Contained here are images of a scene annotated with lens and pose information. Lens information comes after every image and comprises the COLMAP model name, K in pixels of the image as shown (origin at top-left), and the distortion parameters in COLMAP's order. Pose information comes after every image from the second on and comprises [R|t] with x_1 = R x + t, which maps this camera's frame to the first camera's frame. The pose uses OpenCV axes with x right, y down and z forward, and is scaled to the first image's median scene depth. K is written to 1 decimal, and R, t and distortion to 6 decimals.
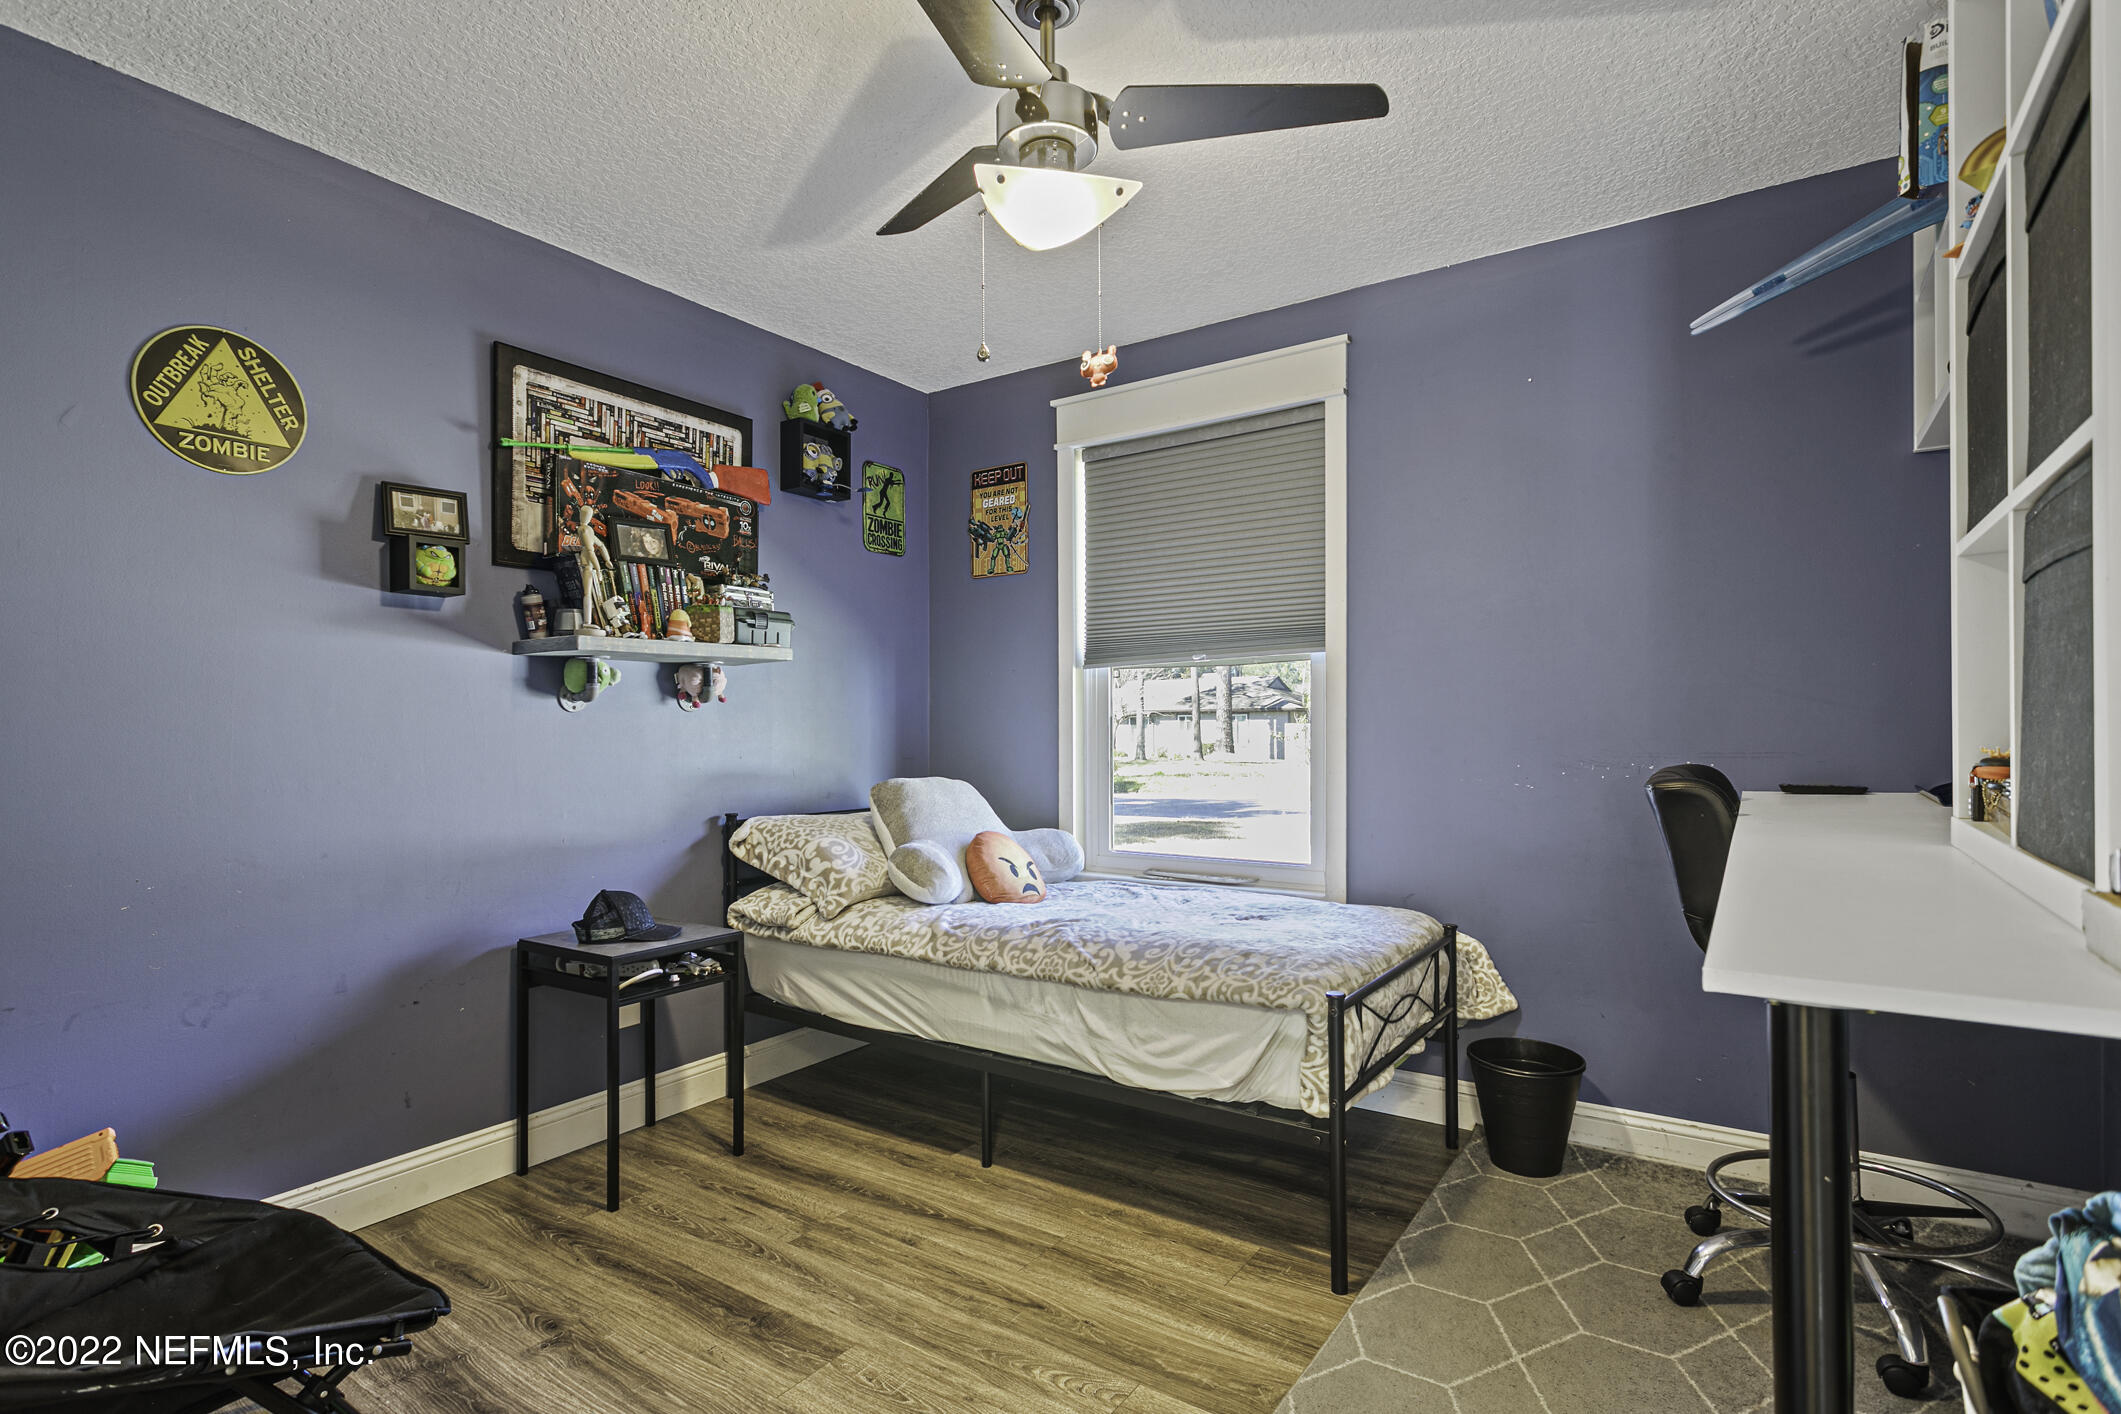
lens RADIAL K [[1013.9, 0, 1079.5], [0, 1013.9, 714.5], [0, 0, 1]] dist [0.004051, 0.001456]
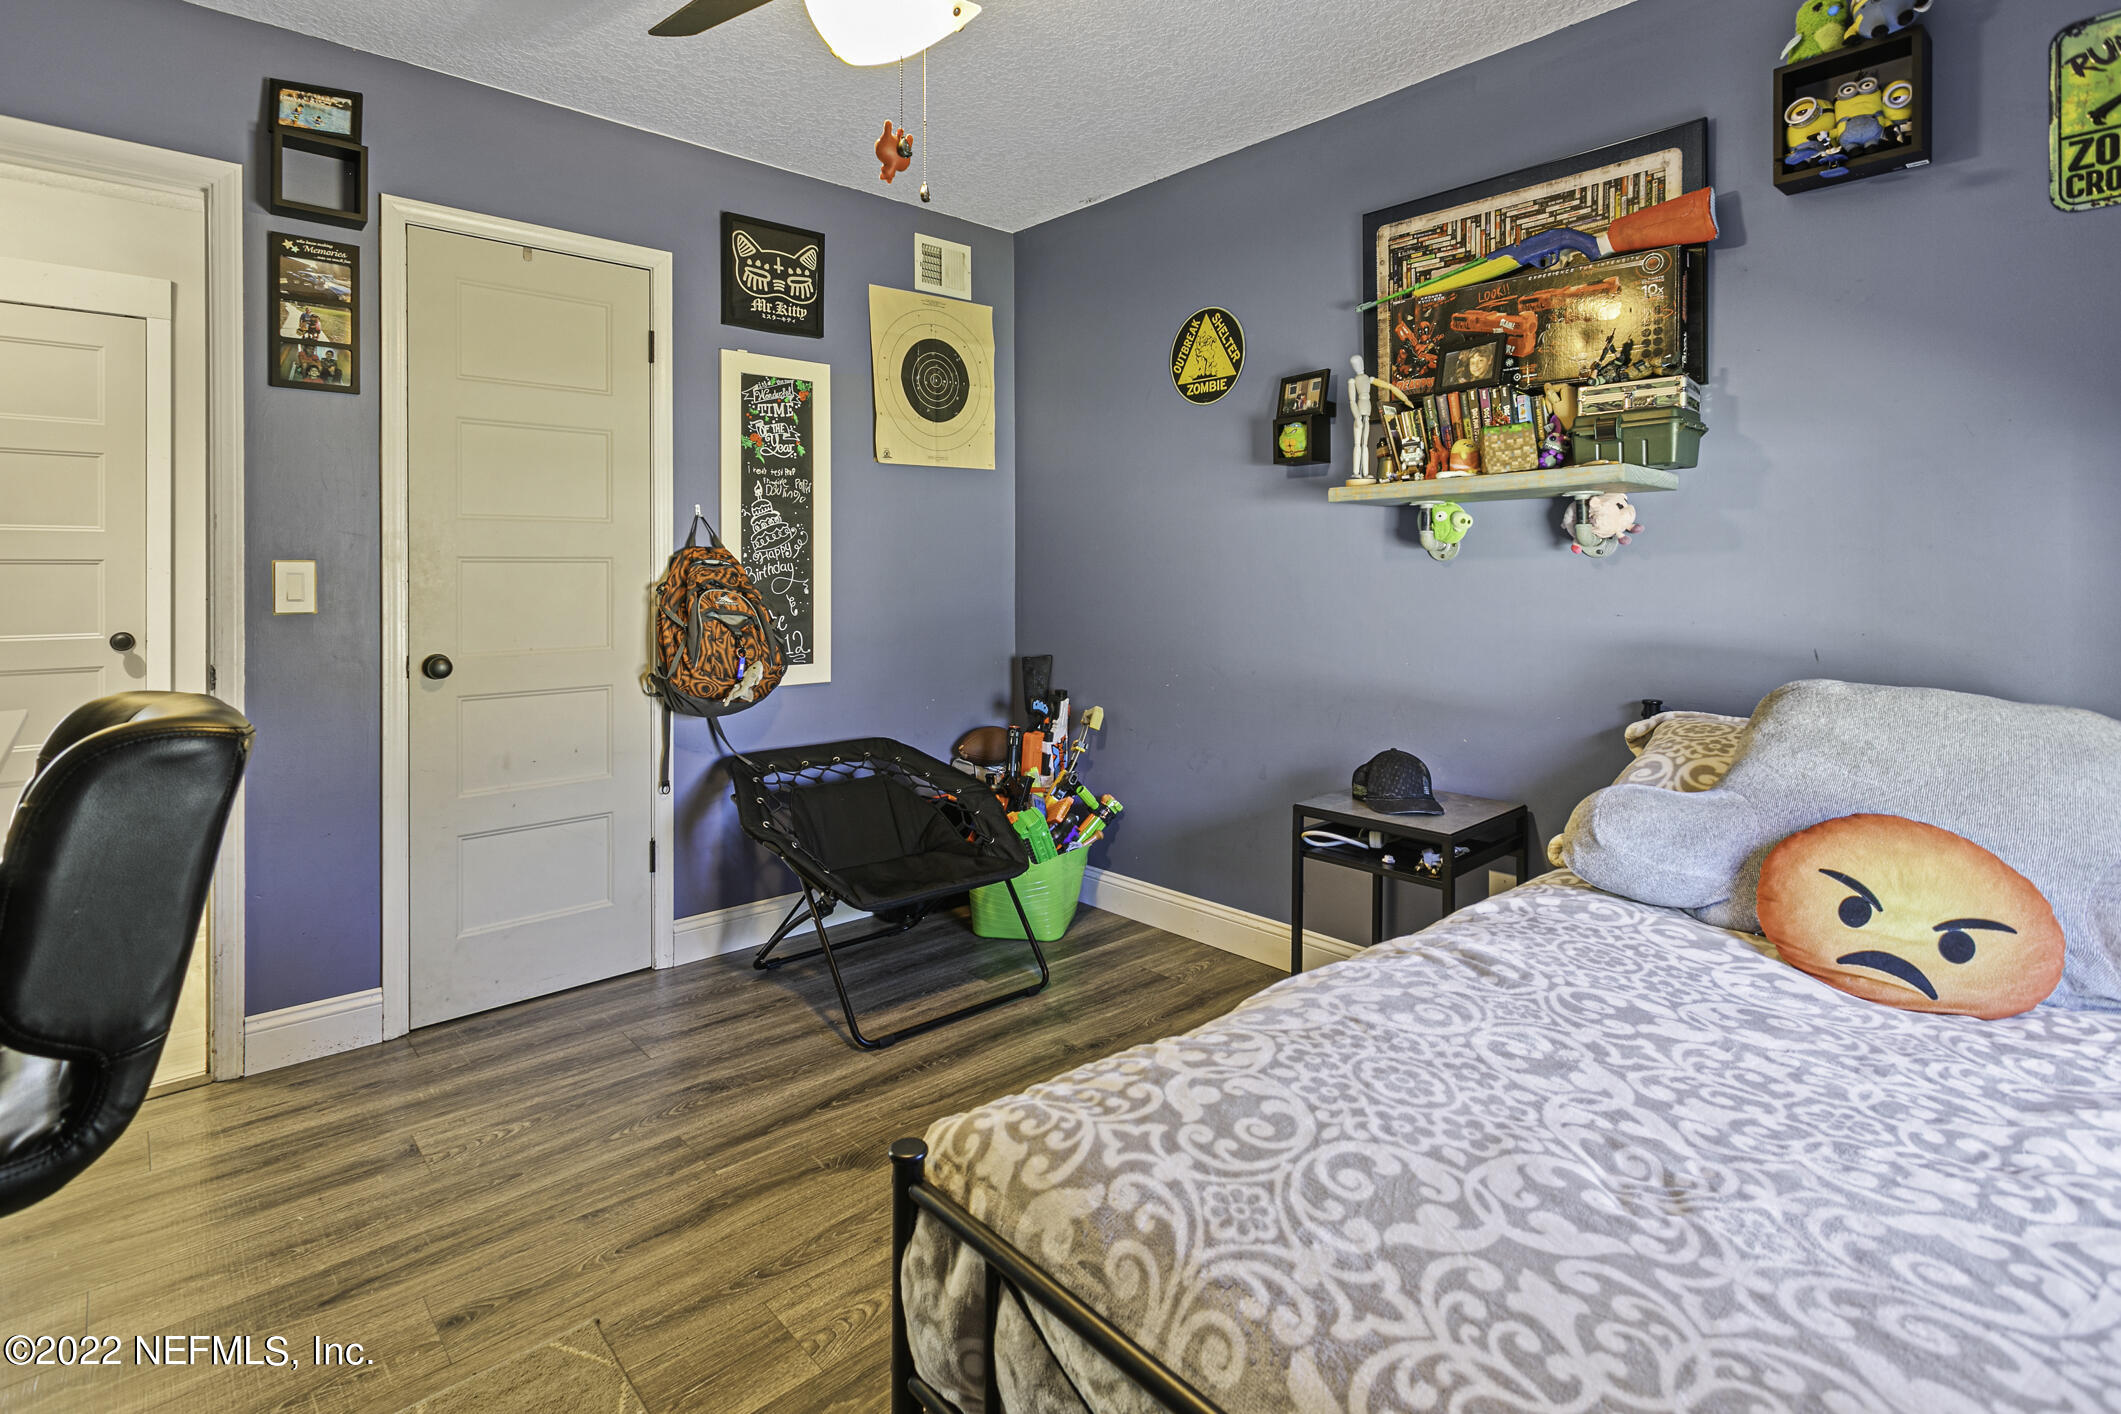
lens RADIAL K [[1013.9, 0, 1048.3], [0, 1013.9, 566.2], [0, 0, 1]] dist [0.004051, 0.001456]
pose [[-0.239919, 0.007917, -0.970761, 0.514726], [0.018572, 0.999821, 0.003564, -0.007929], [0.970615, -0.017174, -0.240023, 0.880474]]
